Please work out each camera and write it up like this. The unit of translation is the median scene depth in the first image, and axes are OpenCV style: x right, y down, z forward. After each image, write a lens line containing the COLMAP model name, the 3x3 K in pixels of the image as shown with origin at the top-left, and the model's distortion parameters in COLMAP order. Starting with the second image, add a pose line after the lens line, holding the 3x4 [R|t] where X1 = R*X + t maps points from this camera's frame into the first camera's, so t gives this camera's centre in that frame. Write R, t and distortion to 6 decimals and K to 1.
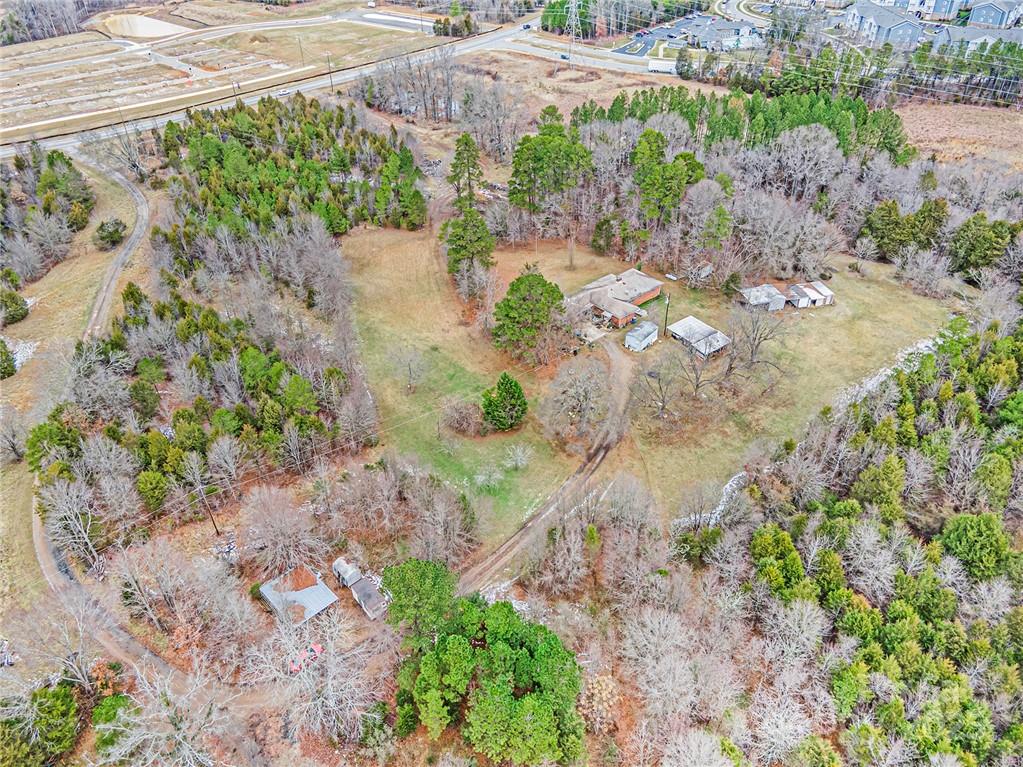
lens RADIAL K [[731.5, 0, 511.5], [0, 731.5, 383.5], [0, 0, 1]] dist [0.043385, -0.000892]
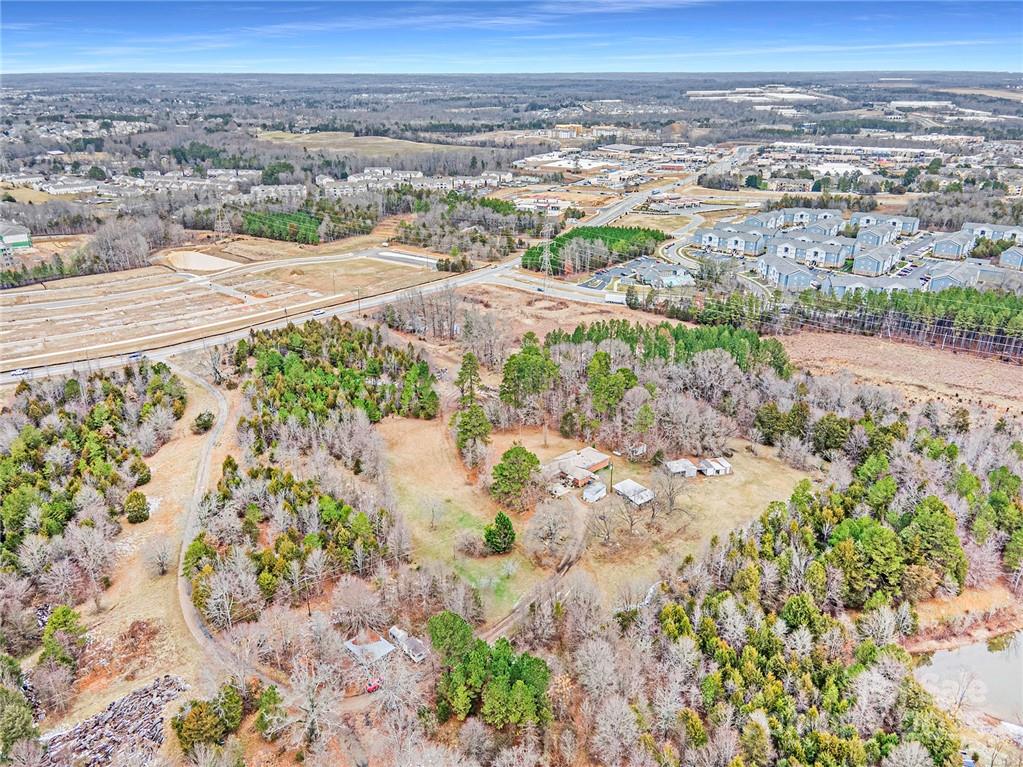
lens RADIAL K [[731.5, 0, 511.5], [0, 731.5, 383.5], [0, 0, 1]] dist [0.043385, -0.000892]
pose [[0.999619, 0.008509, 0.026256, -0.017951], [-0.001422, 0.965899, -0.258917, 0.077097], [-0.027563, 0.258781, 0.965543, -0.327582]]
